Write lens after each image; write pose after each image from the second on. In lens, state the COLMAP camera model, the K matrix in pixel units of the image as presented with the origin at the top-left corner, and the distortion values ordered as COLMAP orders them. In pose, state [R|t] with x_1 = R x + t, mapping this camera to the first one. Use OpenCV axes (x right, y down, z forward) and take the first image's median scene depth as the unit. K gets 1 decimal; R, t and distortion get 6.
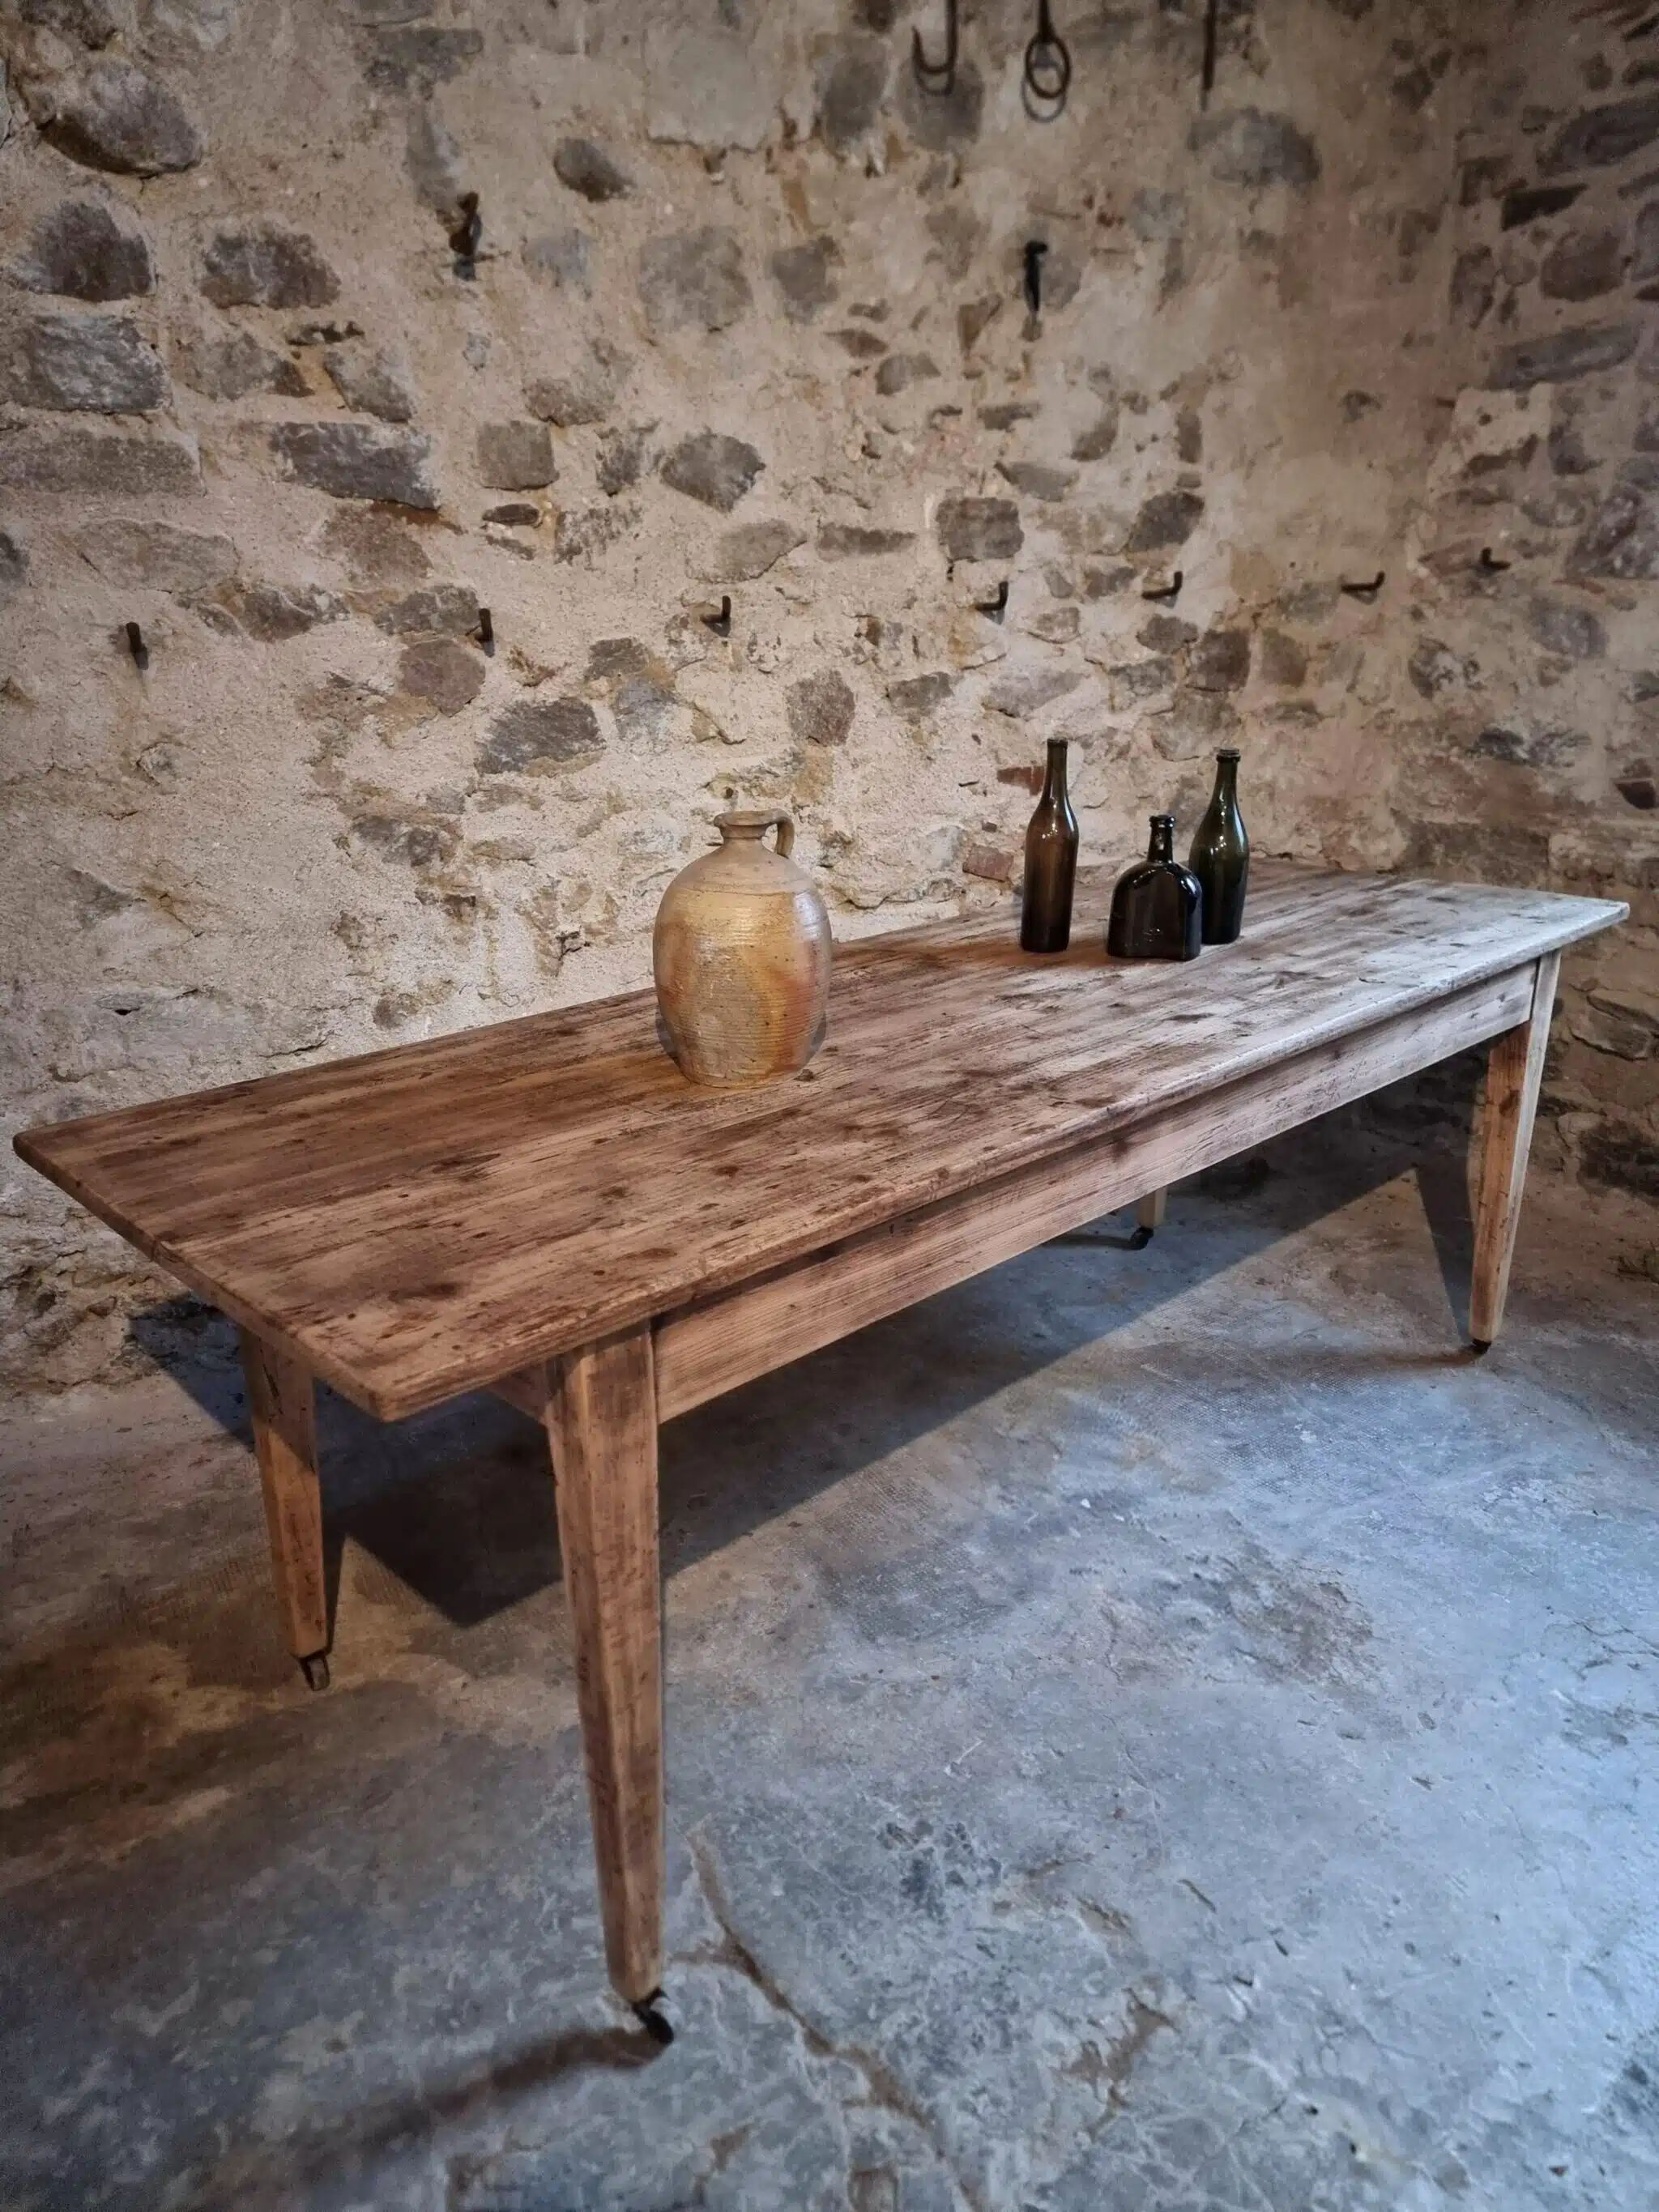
lens RADIAL K [[1556.3, 0, 804.6], [0, 1556.3, 1094.1], [0, 0, 1]] dist [0.071935, -0.067999]
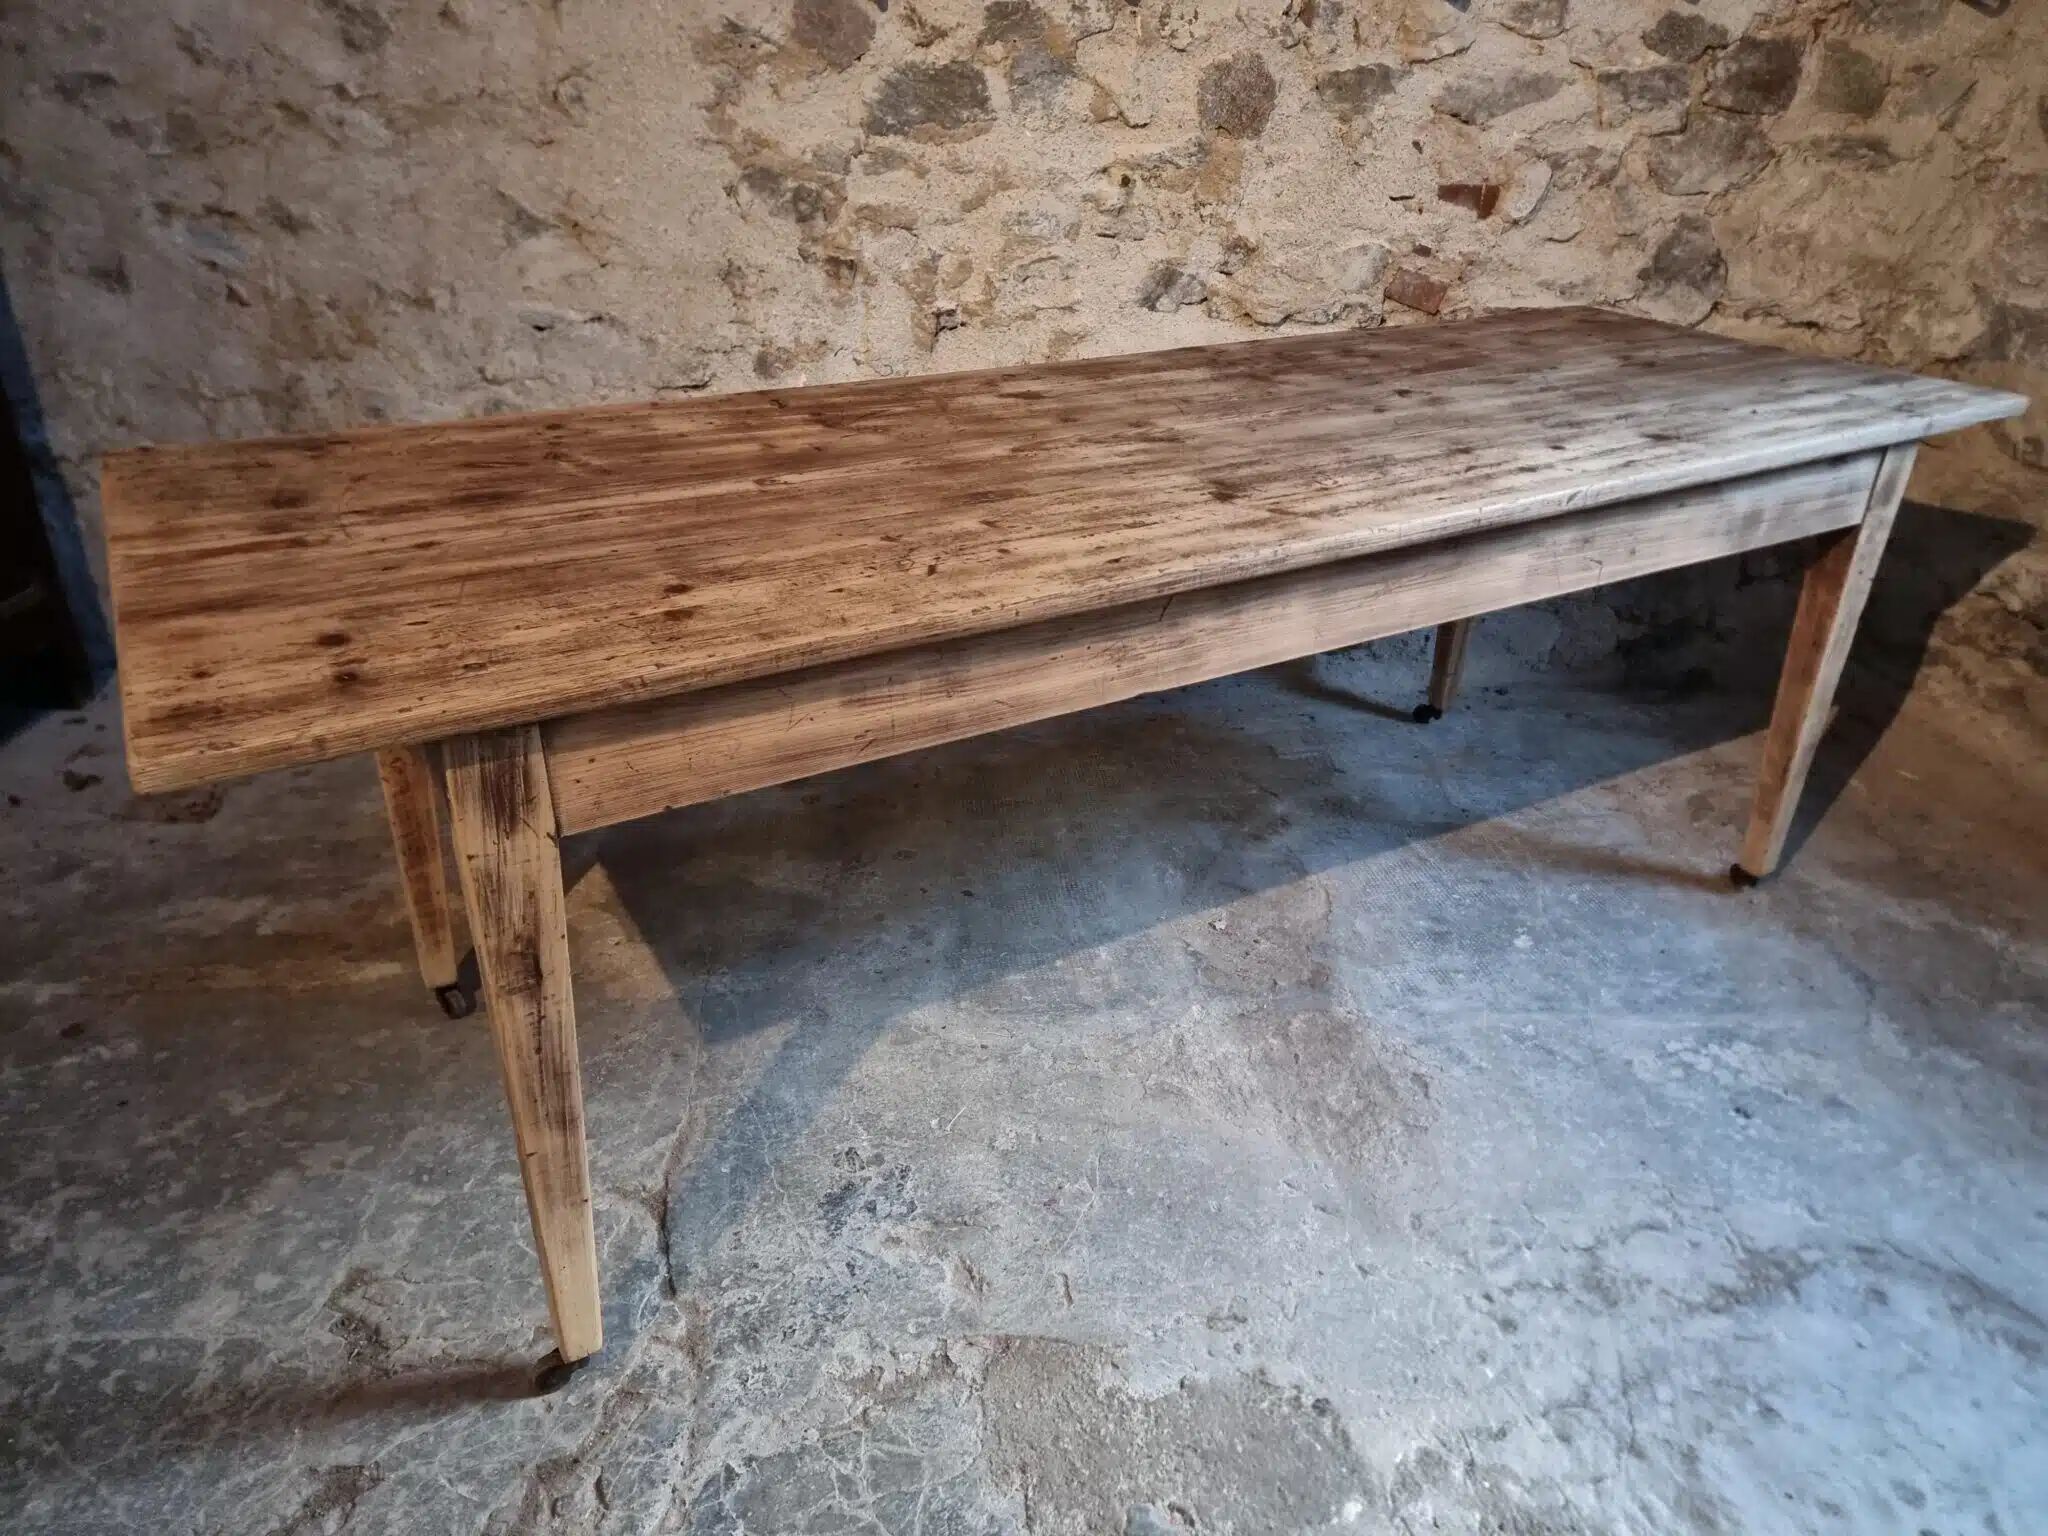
lens RADIAL K [[1447.7, 0, 1052.0], [0, 1447.7, 775.5], [0, 0, 1]] dist [0.067700, -0.067554]
pose [[0.926416, 0.214977, -0.309093, 0.291073], [-0.159968, 0.967922, 0.193743, -0.003387], [0.340828, -0.130042, 0.931088, 0.092176]]
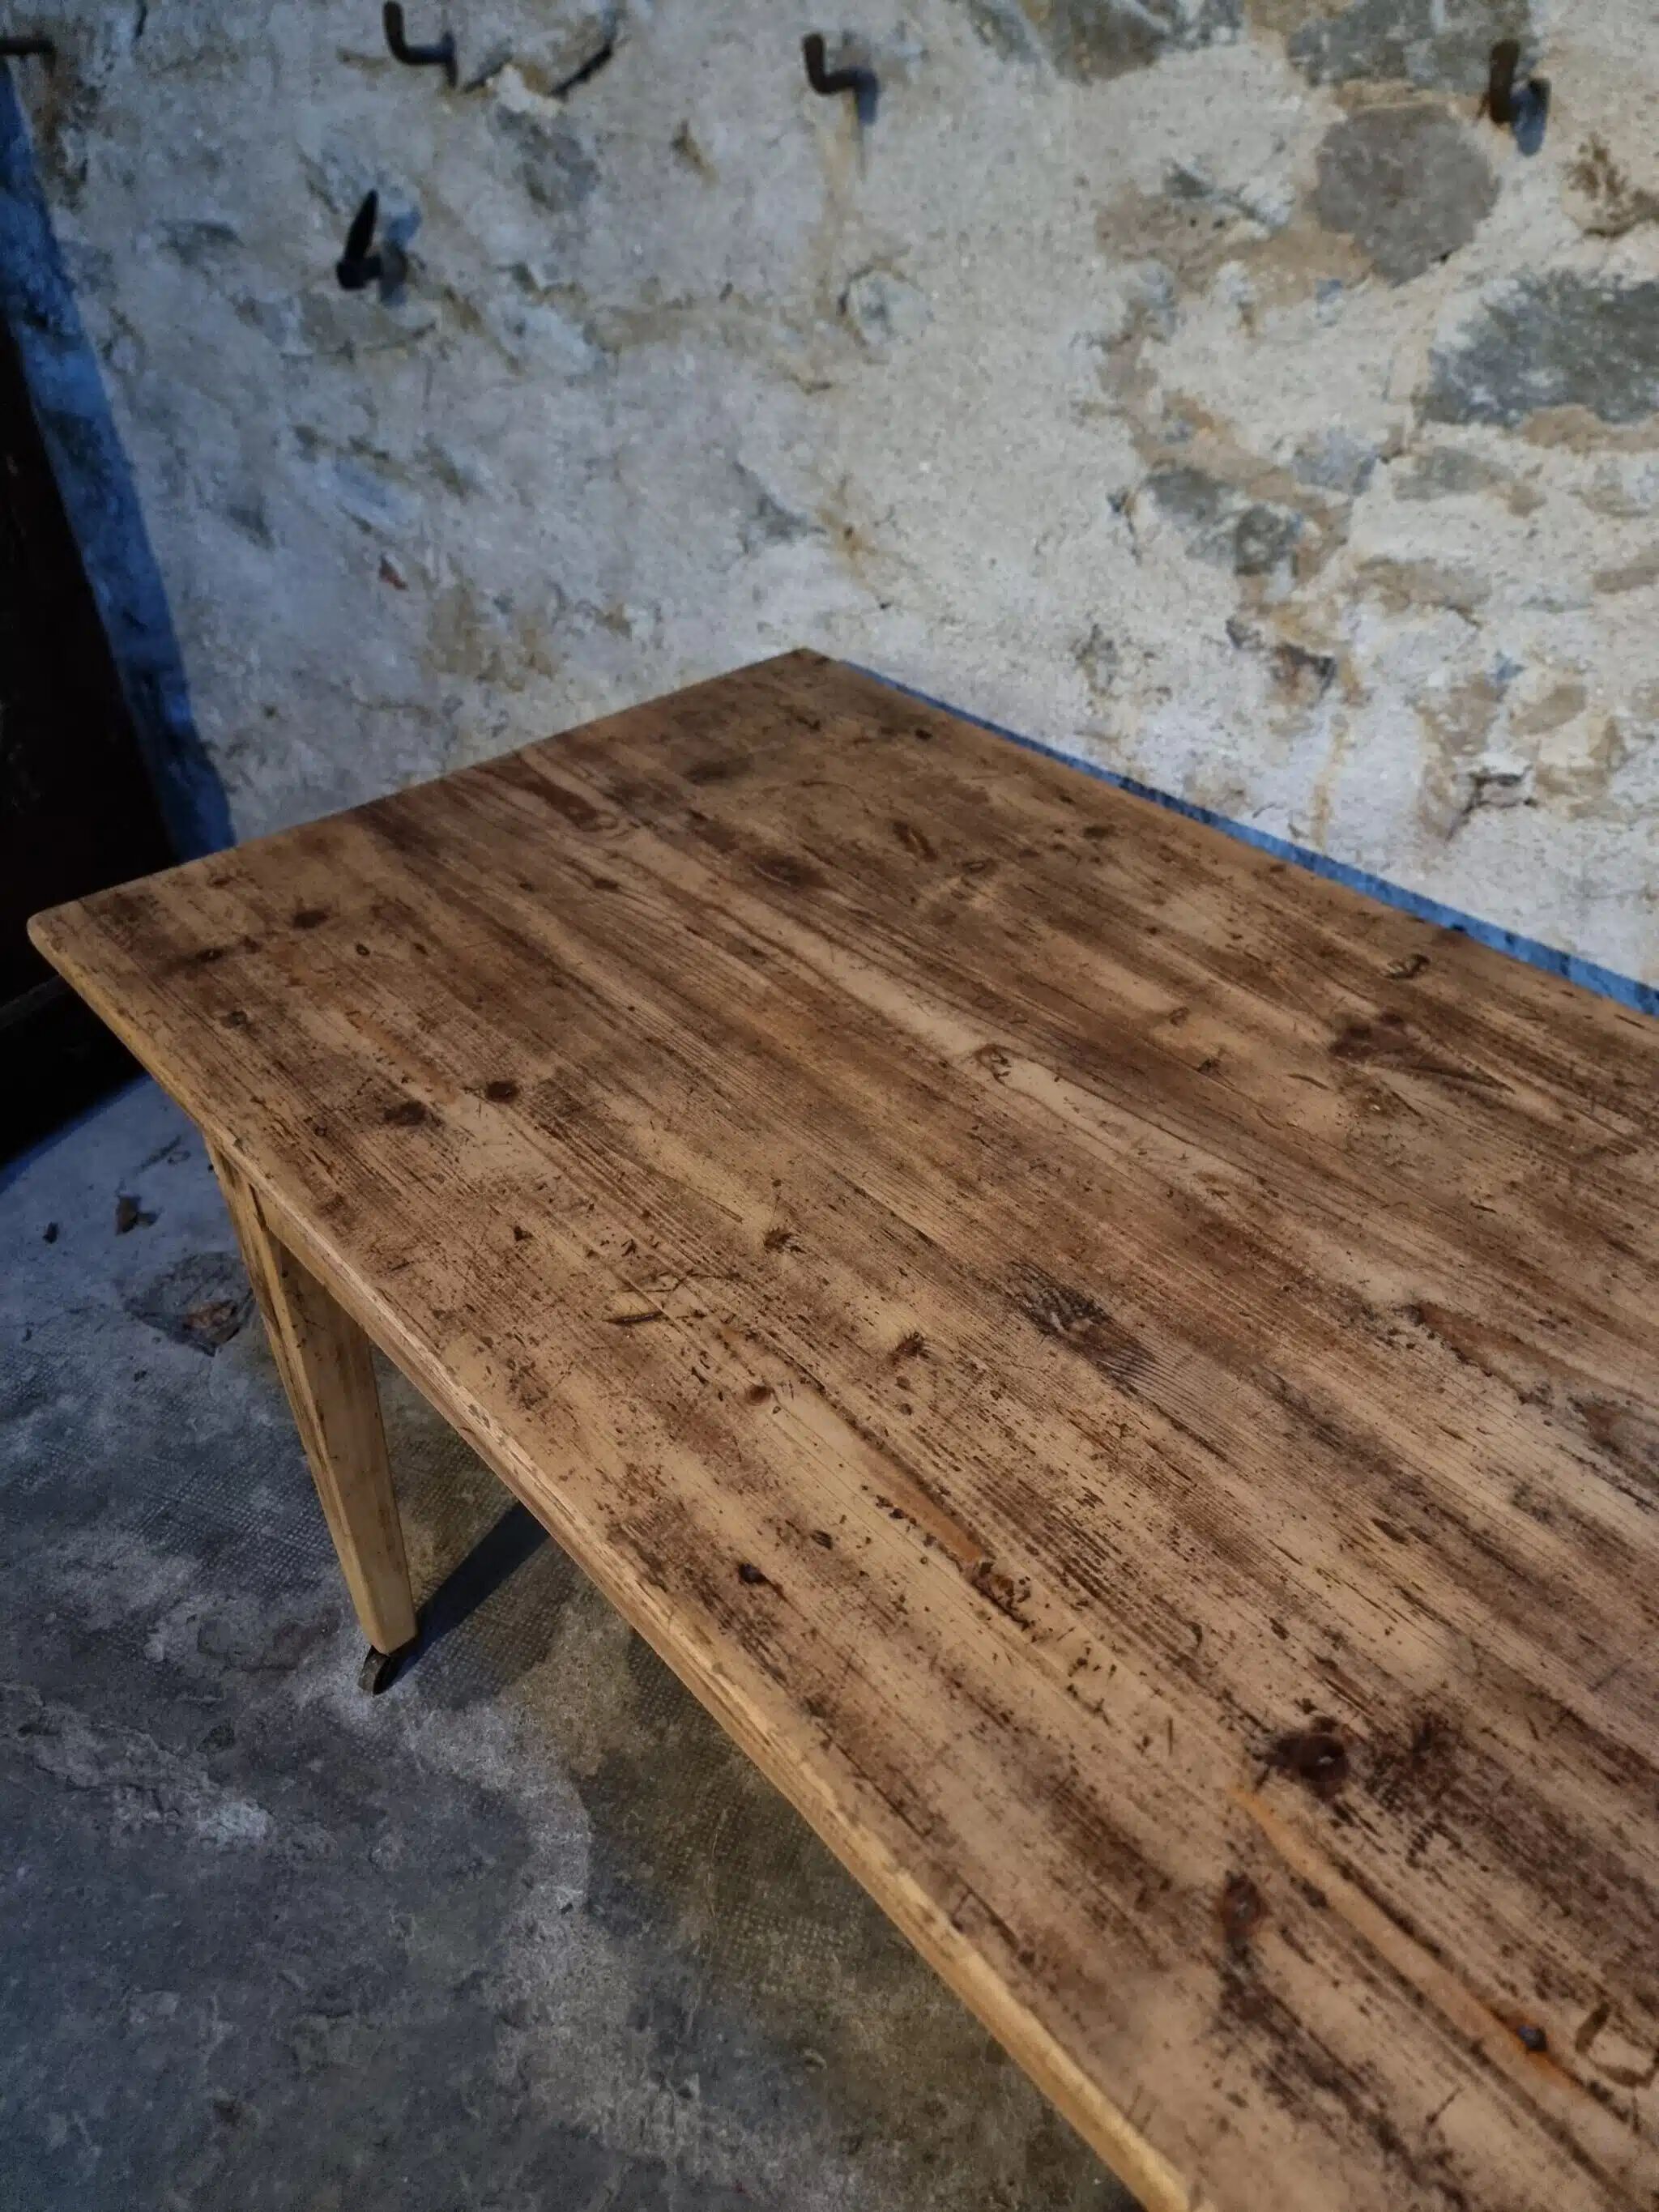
lens RADIAL K [[1563.7, 0, 816.3], [0, 1563.7, 1103.1], [0, 0, 1]] dist [0.067700, -0.067554]
pose [[0.634099, 0.492342, -0.596252, 0.070215], [-0.239214, 0.858173, 0.454220, -0.200415], [0.735319, -0.145389, 0.661942, 0.505122]]
